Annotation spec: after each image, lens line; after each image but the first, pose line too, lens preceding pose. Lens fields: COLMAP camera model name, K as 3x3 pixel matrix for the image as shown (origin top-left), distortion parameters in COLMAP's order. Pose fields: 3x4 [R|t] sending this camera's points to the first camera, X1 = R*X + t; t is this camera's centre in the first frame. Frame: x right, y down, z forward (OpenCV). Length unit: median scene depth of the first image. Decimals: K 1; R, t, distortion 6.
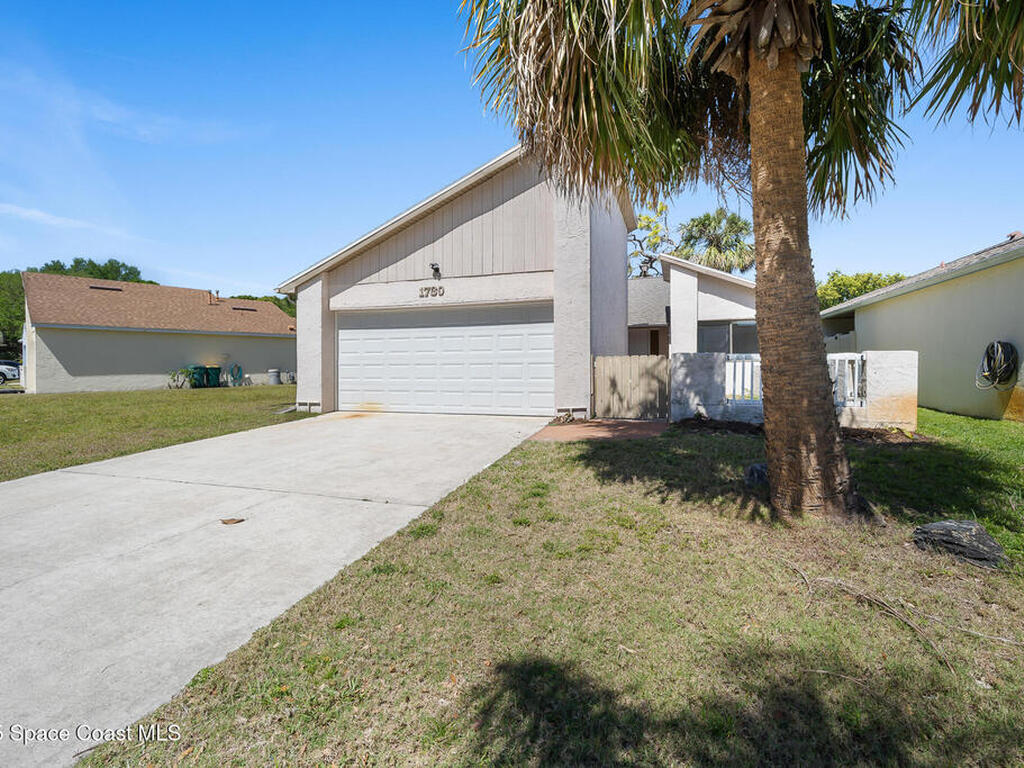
lens RADIAL K [[482.4, 0, 513.3], [0, 482.4, 366.7], [0, 0, 1]] dist [-0.000841, 0.000066]
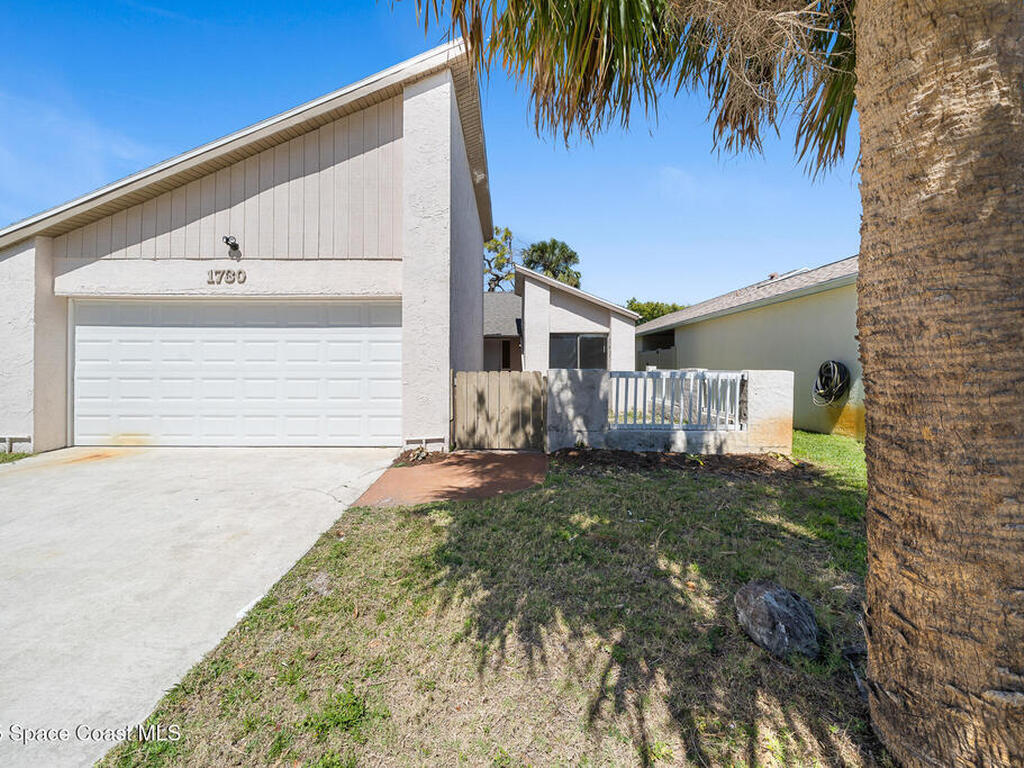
lens RADIAL K [[403.6, 0, 508.9], [0, 403.6, 368.2], [0, 0, 1]] dist [-0.005325, -0.000189]
pose [[0.948578, 0.008910, 0.316418, 0.039217], [-0.008079, 0.999960, -0.003937, -0.022554], [-0.316441, 0.001179, 0.948612, 0.312078]]
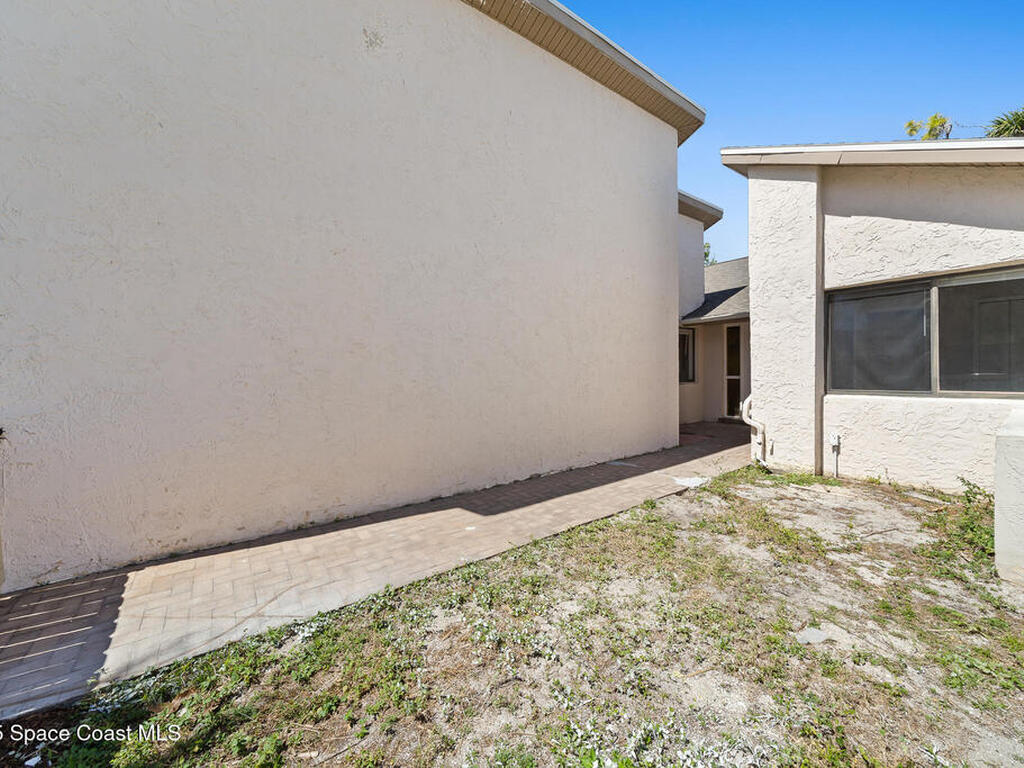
lens RADIAL K [[397.8, 0, 516.7], [0, 397.8, 379.3], [0, 0, 1]] dist [-0.002886, -0.000337]
pose [[0.823463, 0.011218, -0.567259, 0.551324], [0.004447, 0.999646, 0.026224, -0.046073], [0.567353, -0.024117, 0.823122, 0.885654]]
